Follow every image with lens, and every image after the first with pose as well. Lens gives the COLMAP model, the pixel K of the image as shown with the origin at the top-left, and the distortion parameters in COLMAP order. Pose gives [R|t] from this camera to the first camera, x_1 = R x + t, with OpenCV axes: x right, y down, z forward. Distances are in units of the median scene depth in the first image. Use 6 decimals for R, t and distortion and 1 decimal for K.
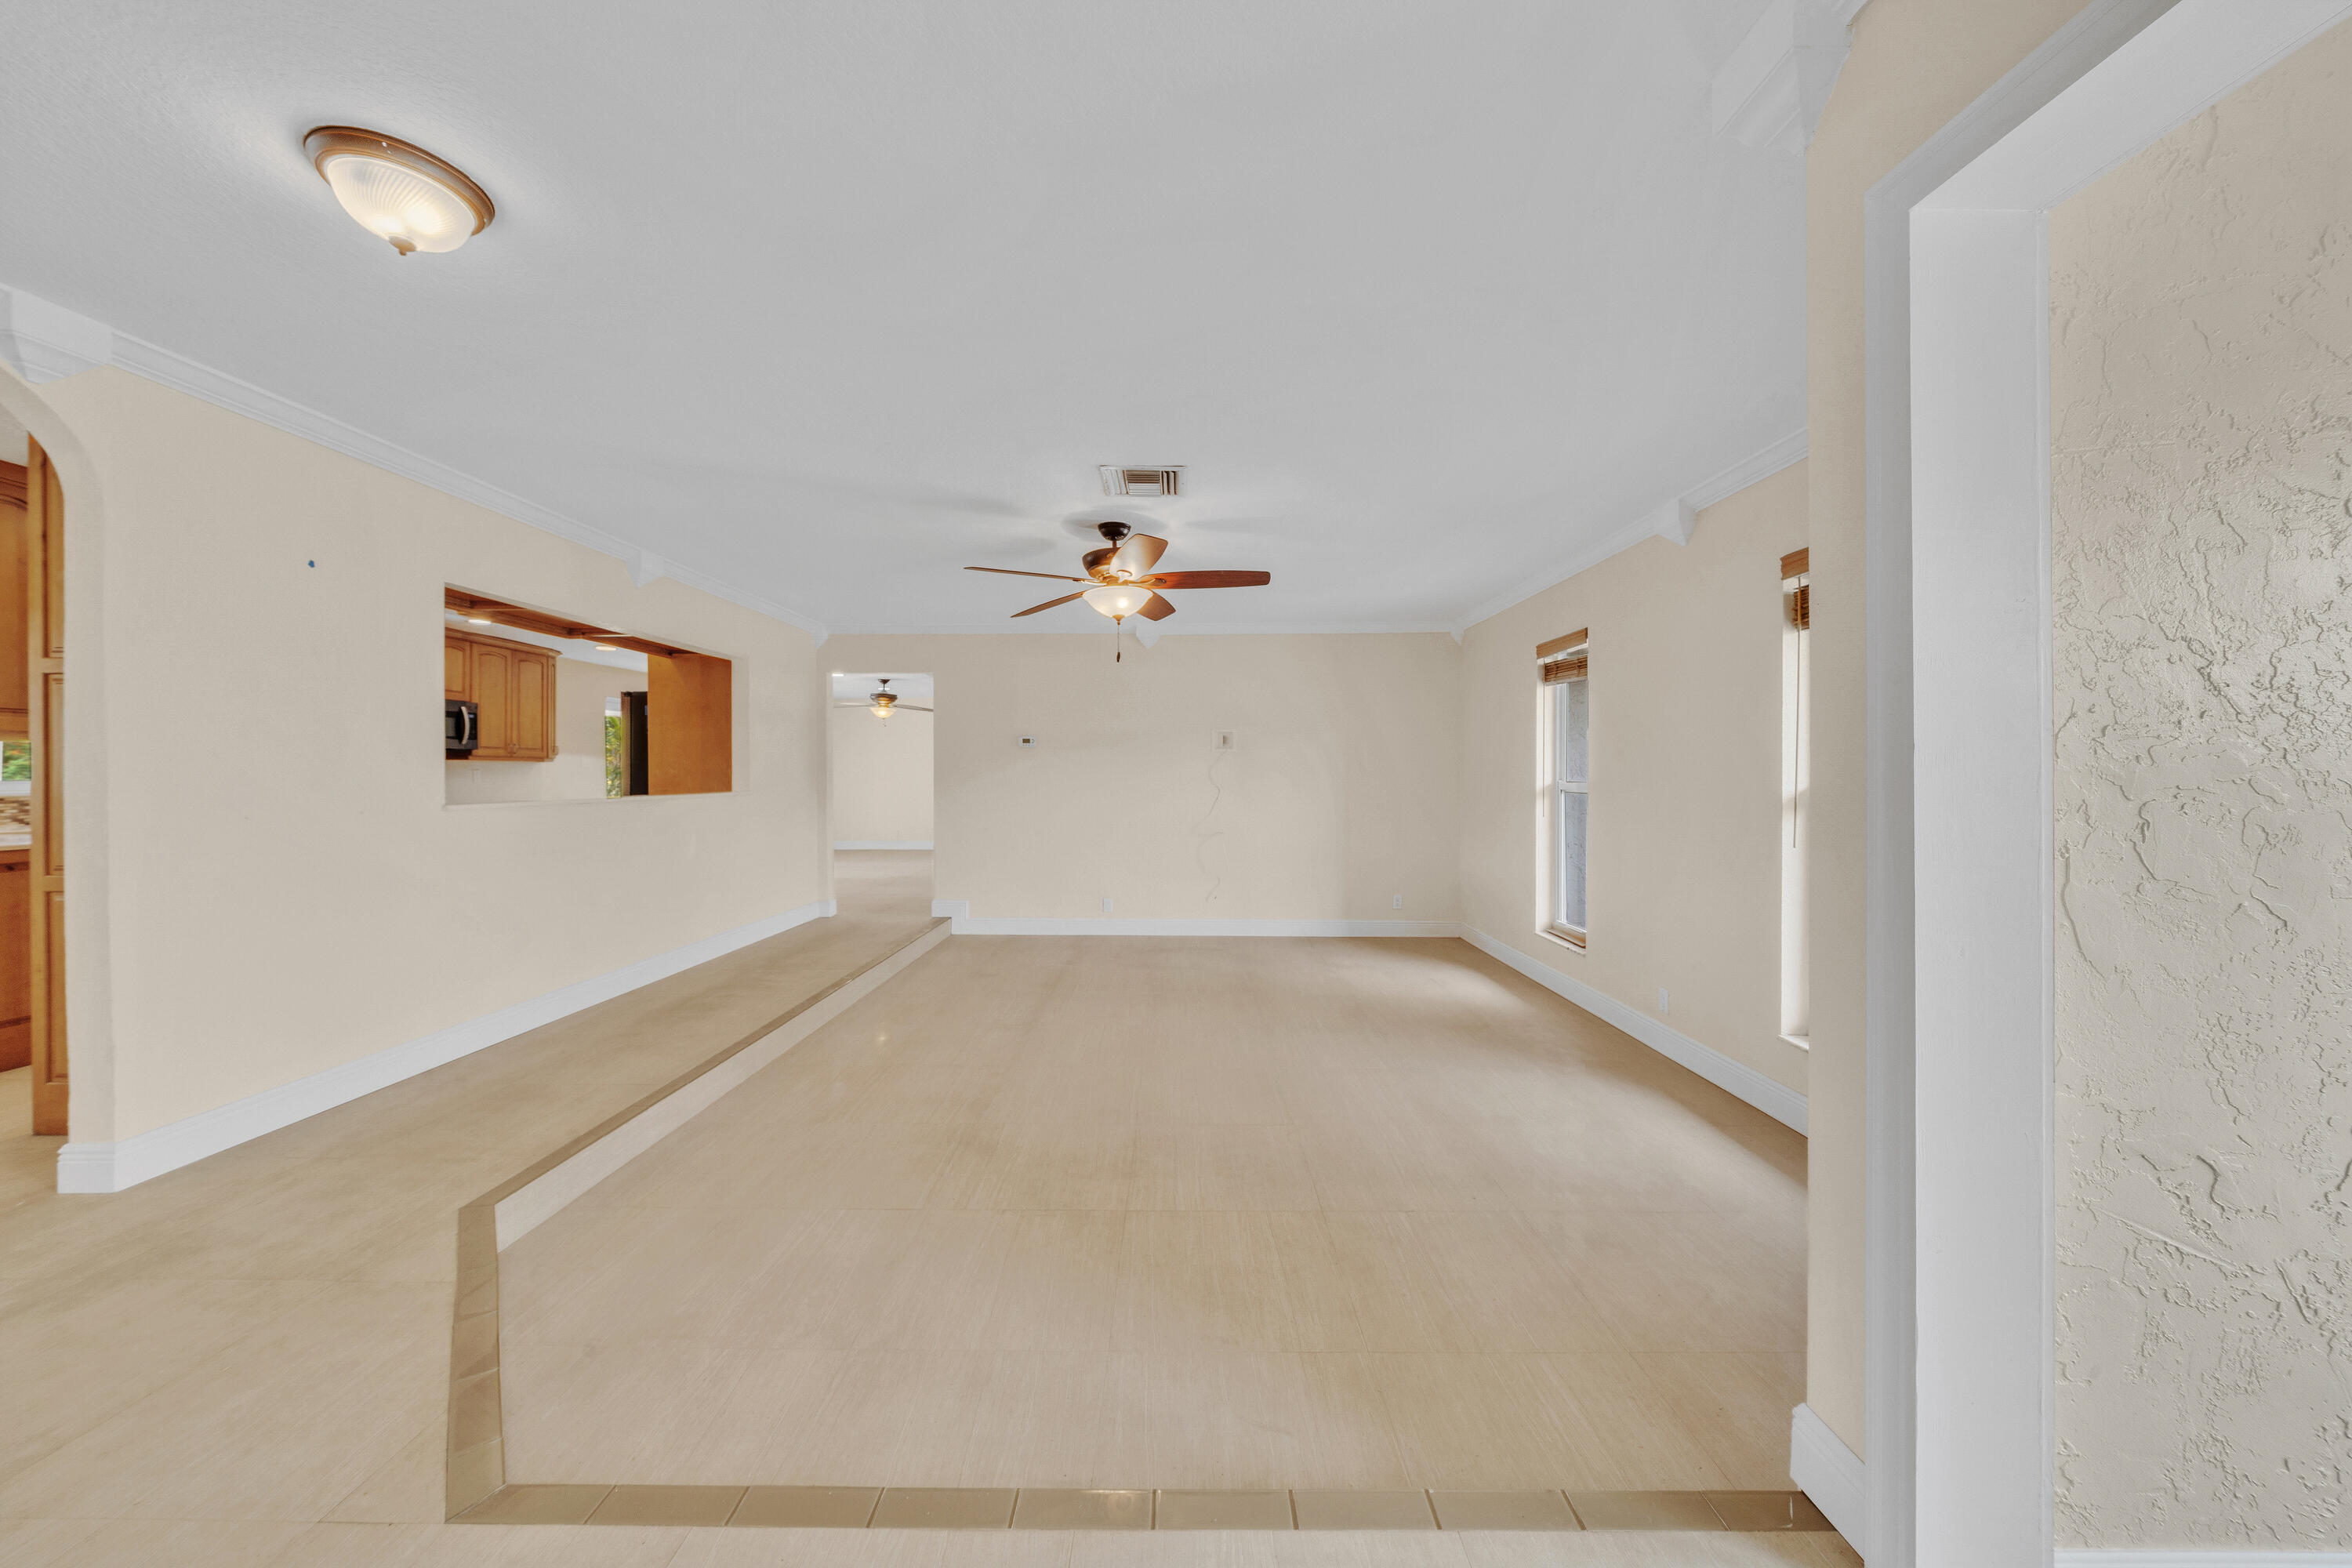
lens RADIAL K [[800.5, 0, 1169.0], [0, 800.5, 779.5], [0, 0, 1]] dist [-0.000989, -0.000160]
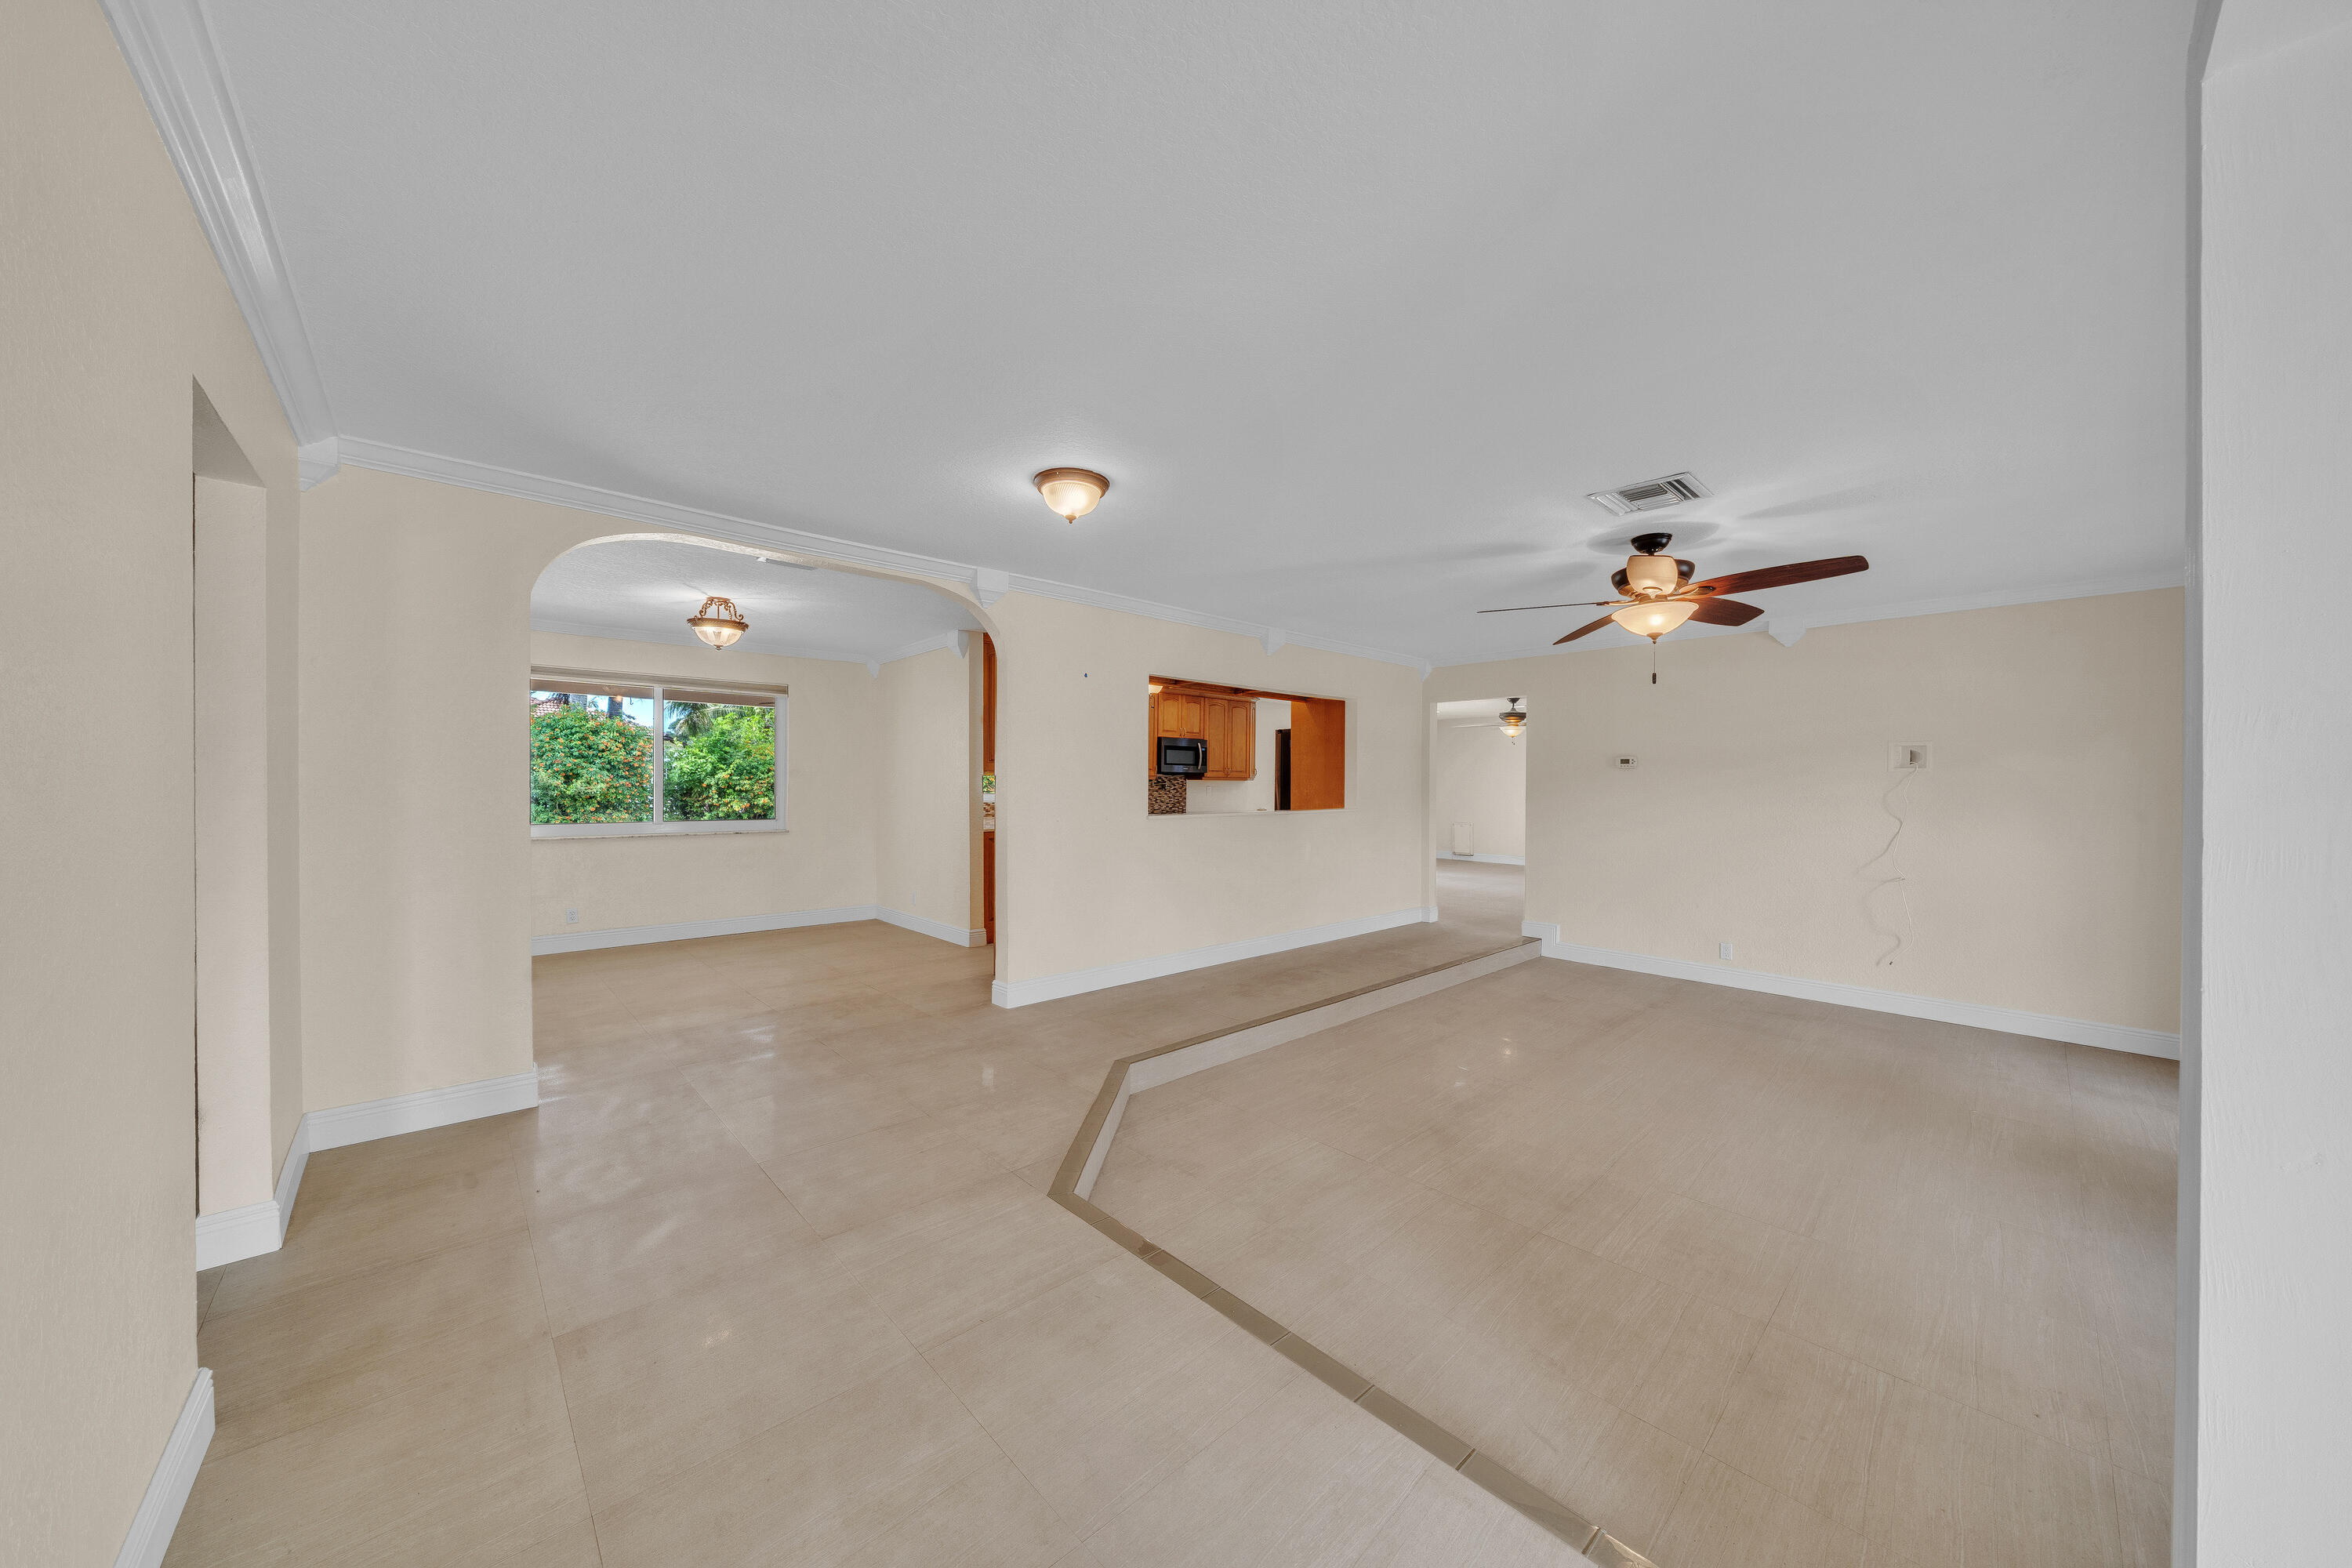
lens RADIAL K [[803.3, 0, 1173.6], [0, 803.3, 791.7], [0, 0, 1]] dist [-0.001961, -0.000114]
pose [[0.686549, 0.012677, -0.726973, 0.163138], [-0.011012, 0.999915, 0.007037, -0.015959], [0.727000, 0.003174, 0.686630, -0.028092]]
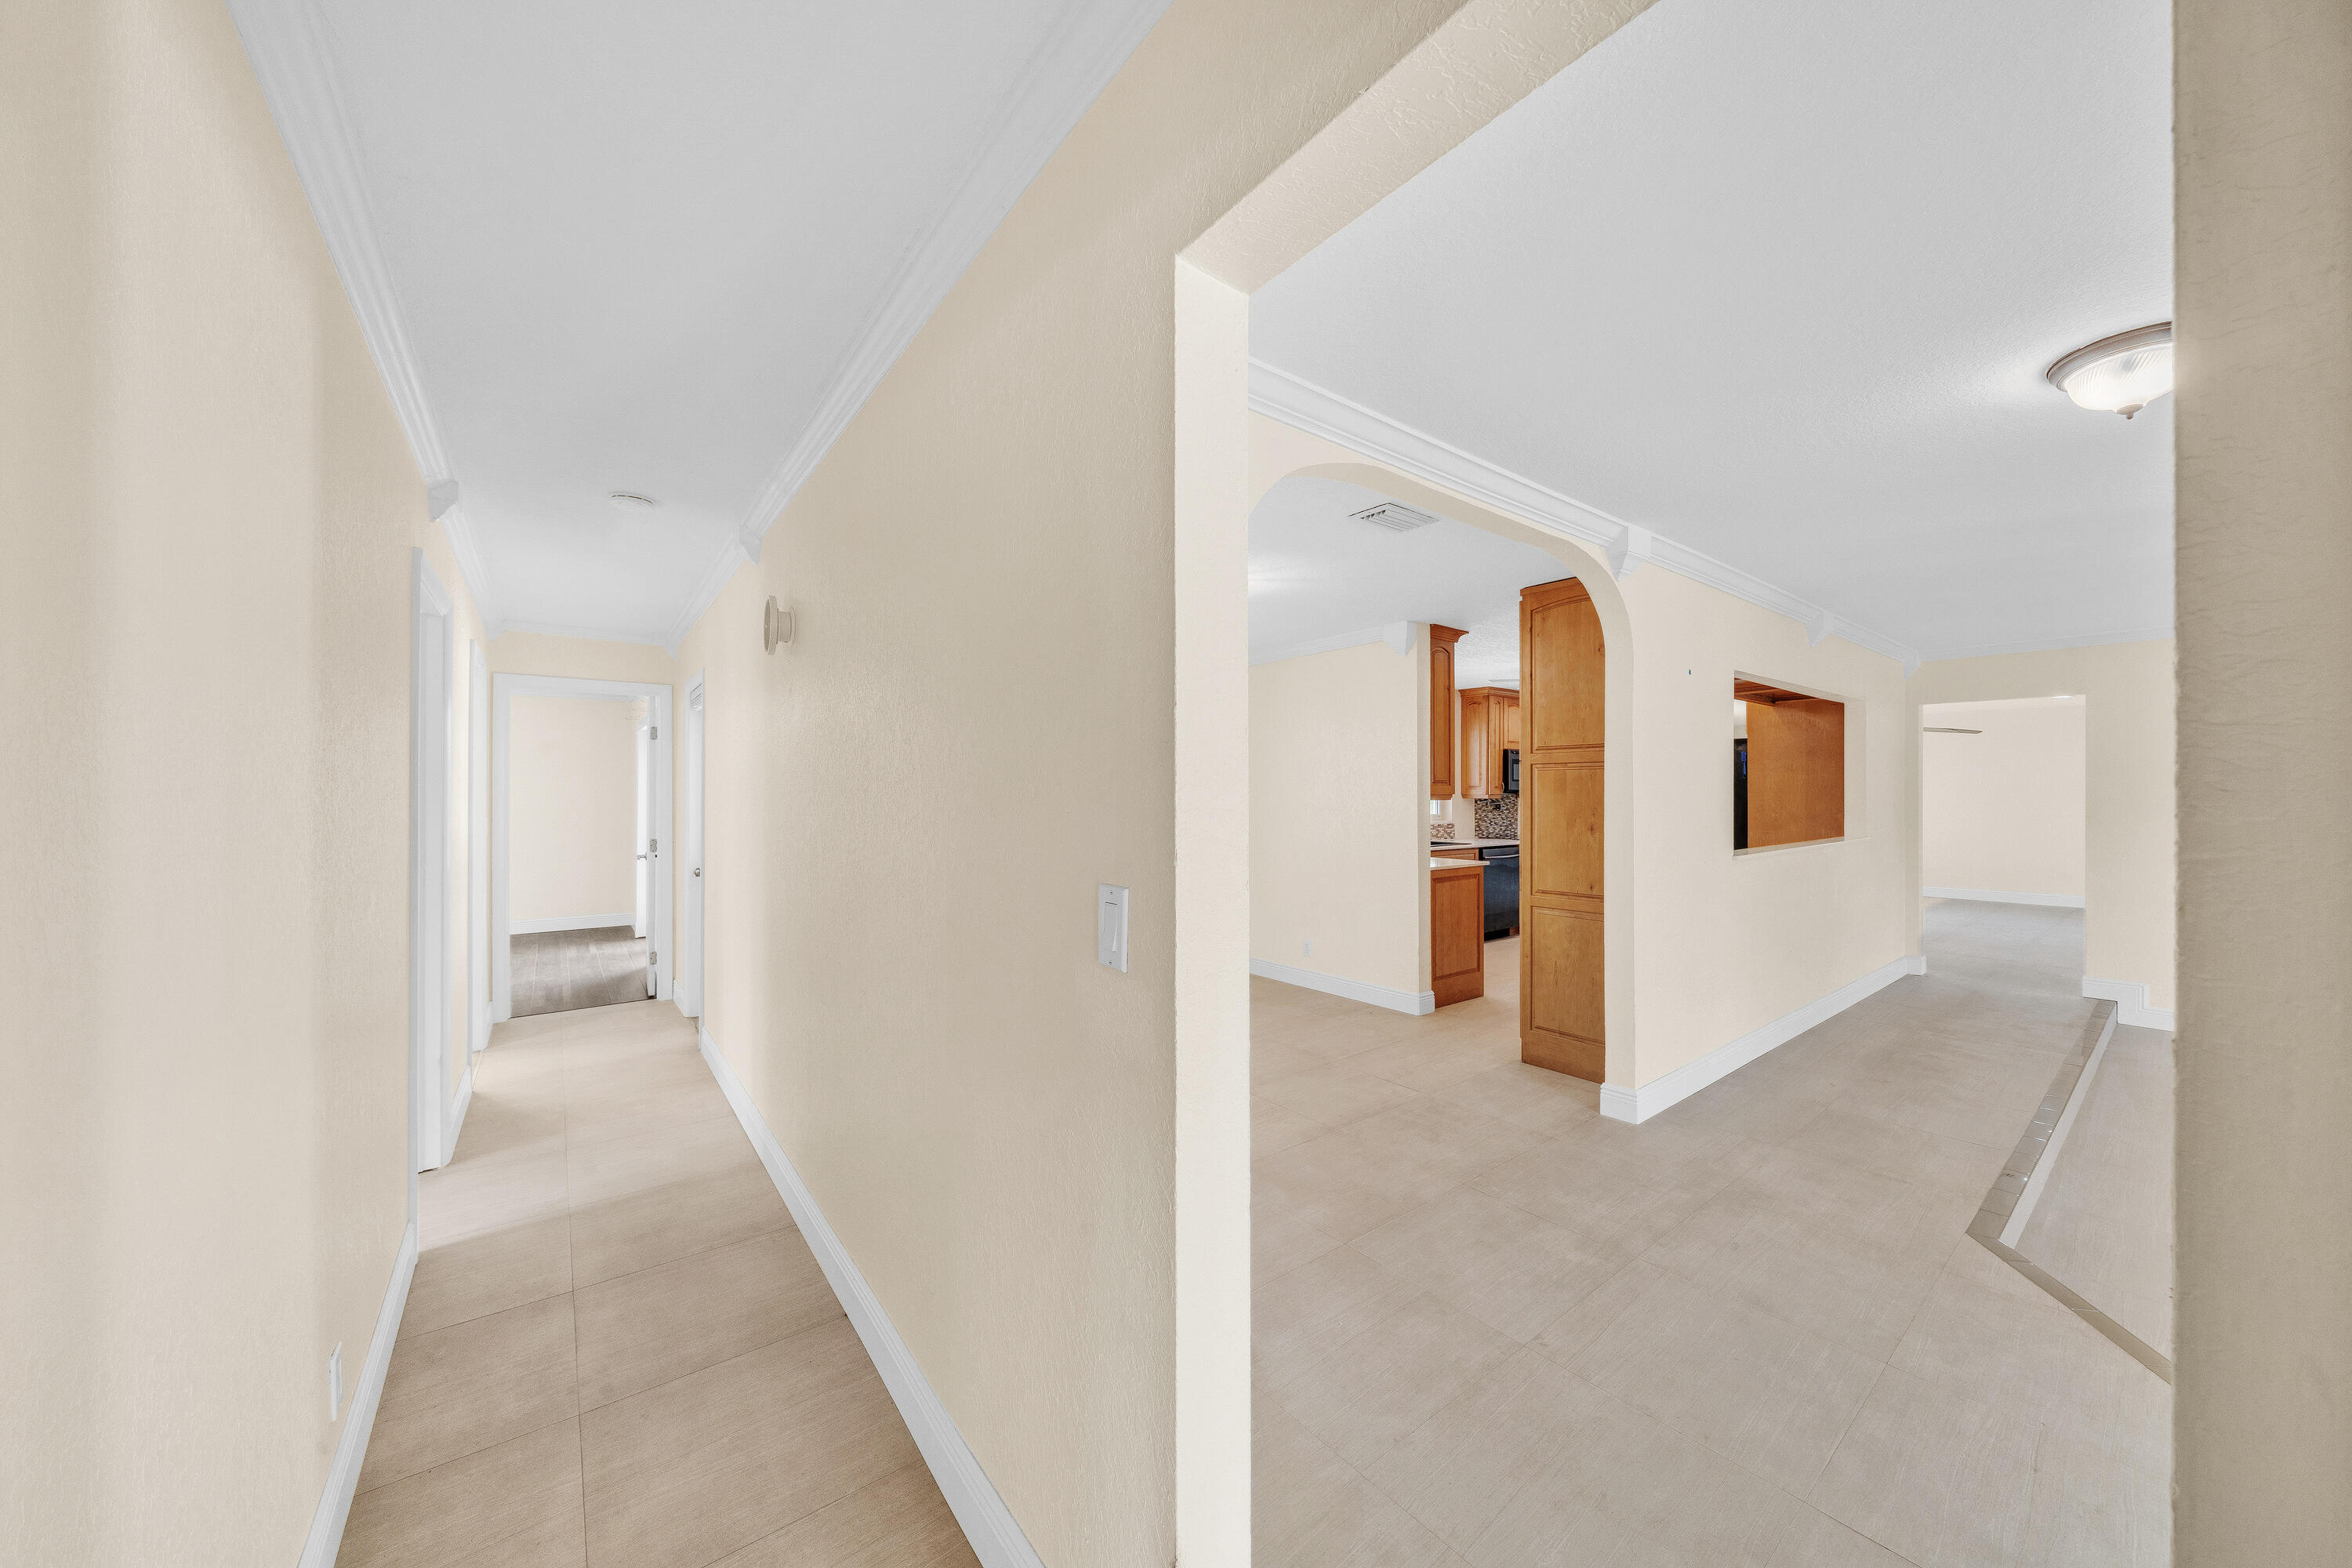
lens RADIAL K [[828.1, 0, 1248.2], [0, 828.1, 793.9], [0, 0, 1]] dist [-0.001369, -0.005830]
pose [[0.656239, -0.000174, -0.754553, -0.261010], [-0.003443, 0.999989, -0.003225, -0.031239], [0.754546, 0.004714, 0.656231, -0.210605]]
